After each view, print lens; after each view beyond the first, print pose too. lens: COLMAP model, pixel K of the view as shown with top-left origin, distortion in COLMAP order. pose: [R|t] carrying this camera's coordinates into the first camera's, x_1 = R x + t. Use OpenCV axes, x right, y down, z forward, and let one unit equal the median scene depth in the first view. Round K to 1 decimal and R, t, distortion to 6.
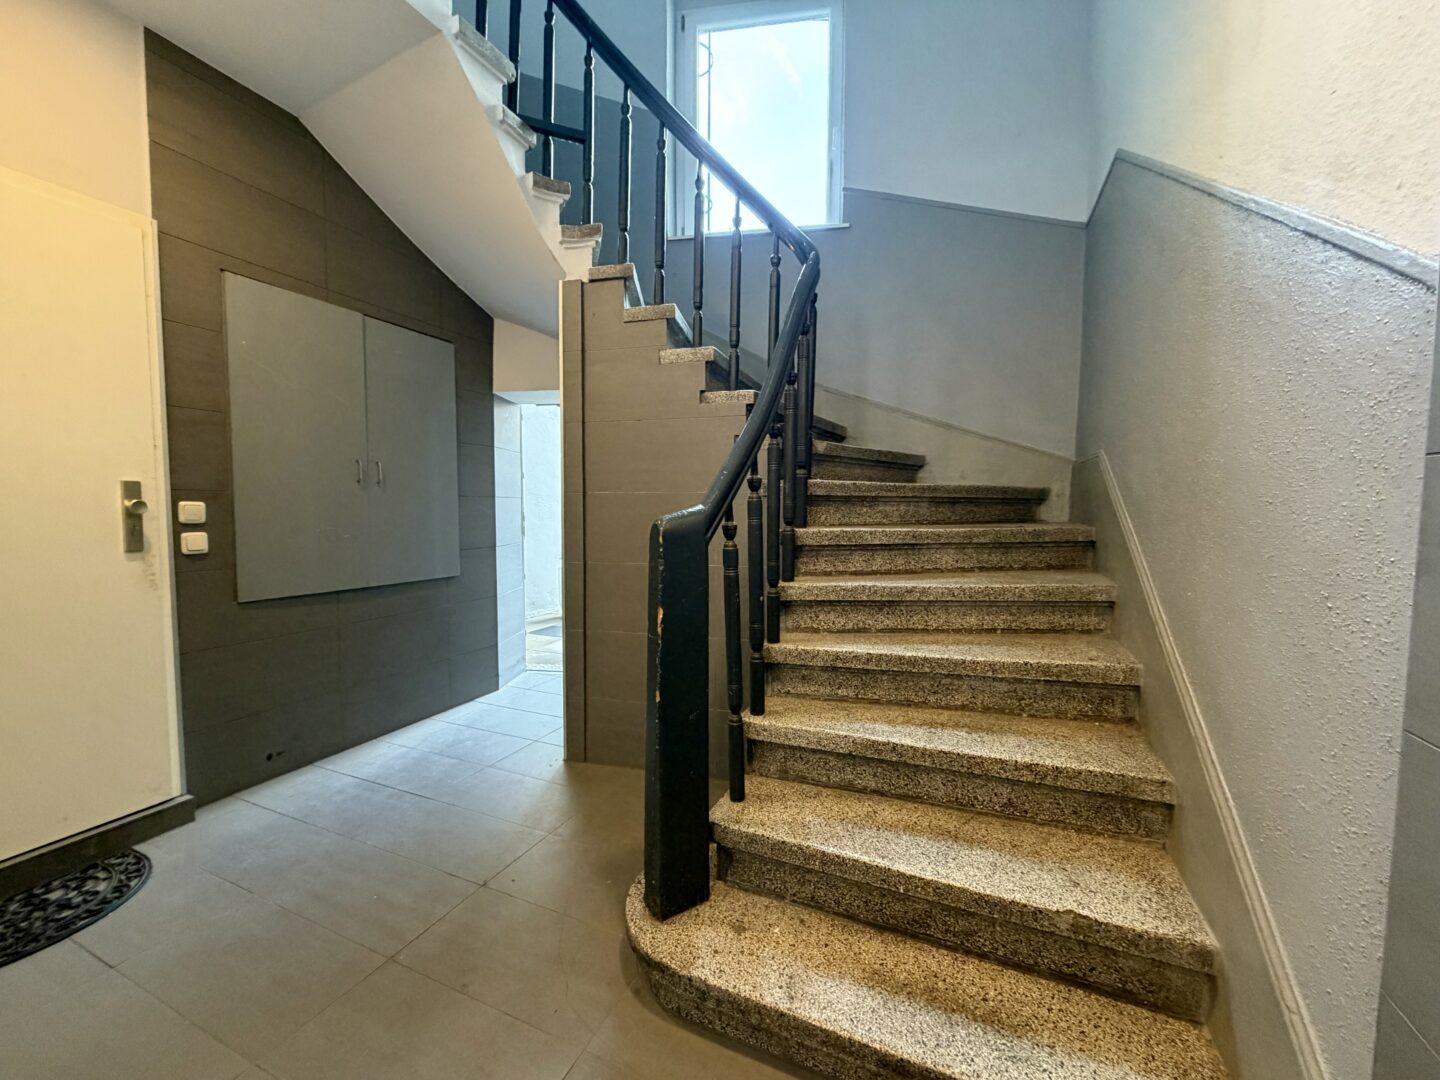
lens RADIAL K [[587.0, 0, 730.1], [0, 587.0, 546.4], [0, 0, 1]] dist [0.006979, 0.000063]
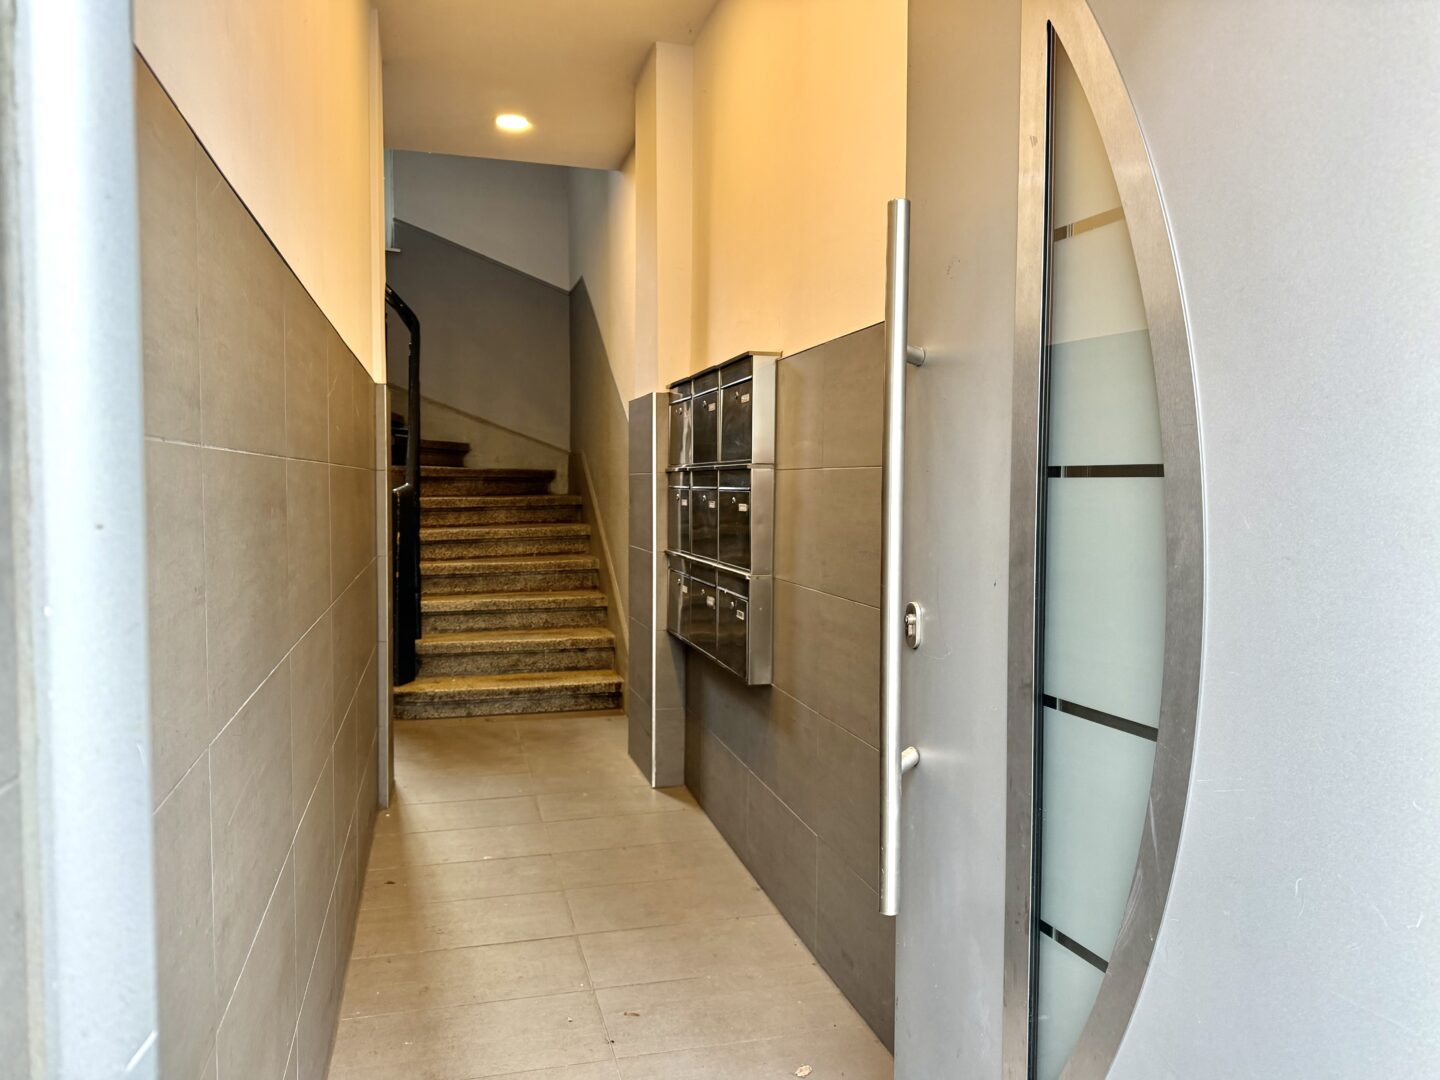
lens RADIAL K [[1025.6, 0, 724.0], [0, 1025.6, 539.0], [0, 0, 1]] dist [0.005204, 0.000153]
pose [[0.786982, -0.031358, 0.616179, -0.901097], [0.035422, 0.999357, 0.005618, 0.090225], [-0.615959, 0.017405, 0.787586, -1.616534]]
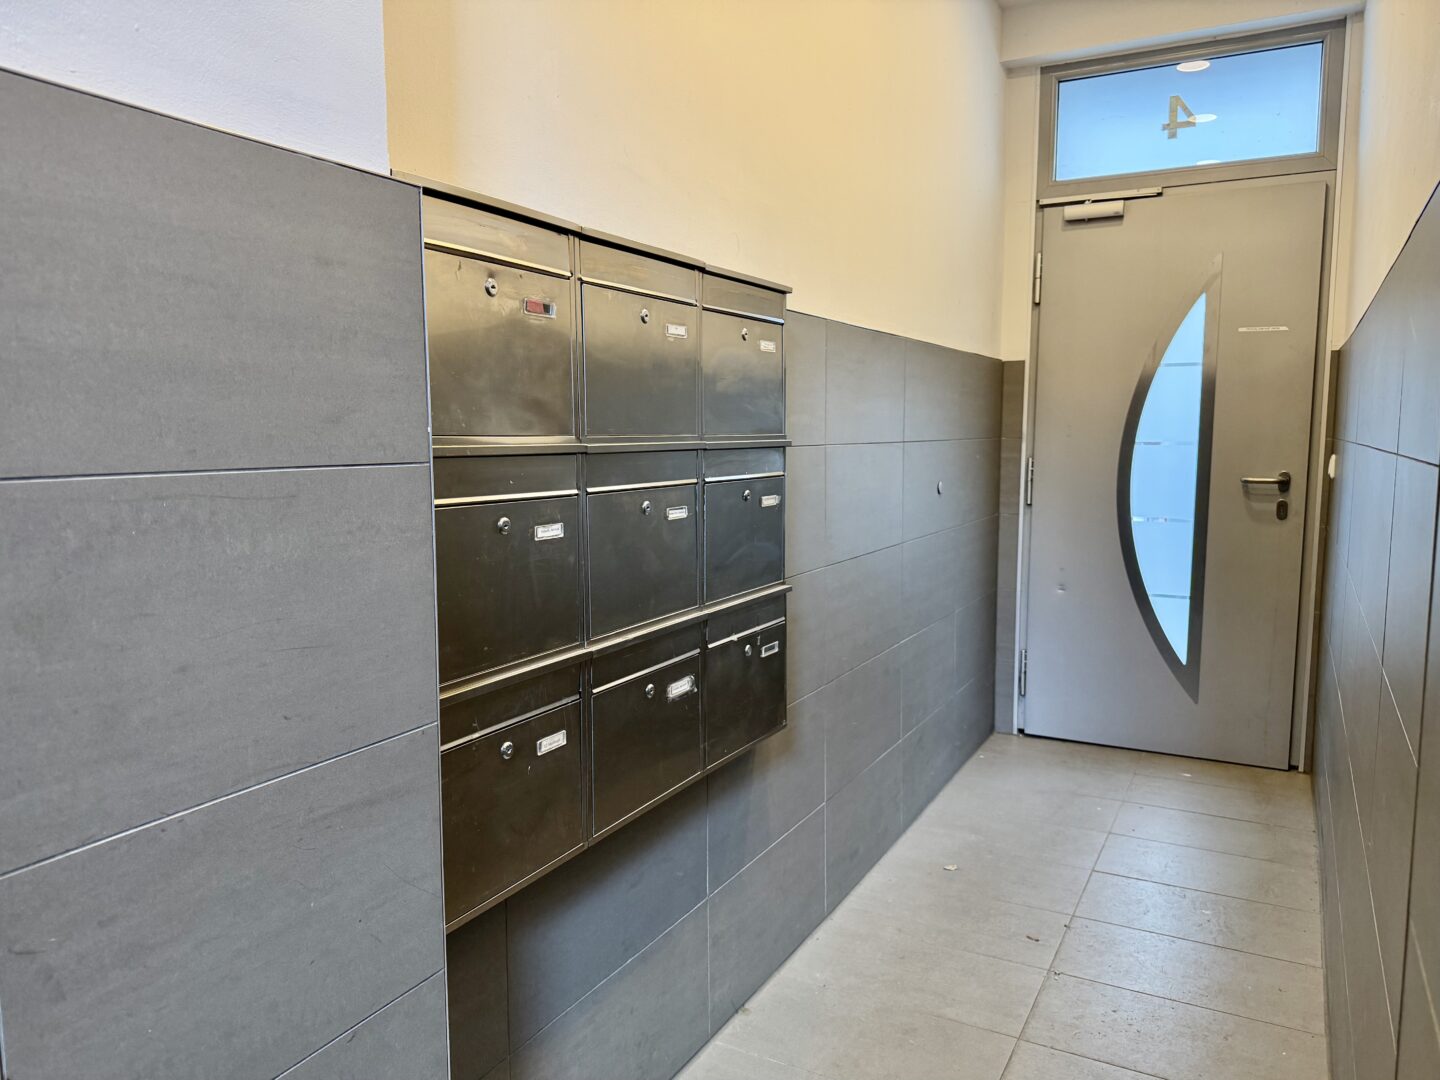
lens RADIAL K [[1025.6, 0, 723.6], [0, 1025.6, 540.1], [0, 0, 1]] dist [0.005204, 0.000153]
pose [[-0.994989, -0.003361, 0.099930, 0.771931], [0.014092, 0.984745, 0.173430, -0.257436], [-0.098988, 0.173969, -0.979763, 2.599626]]
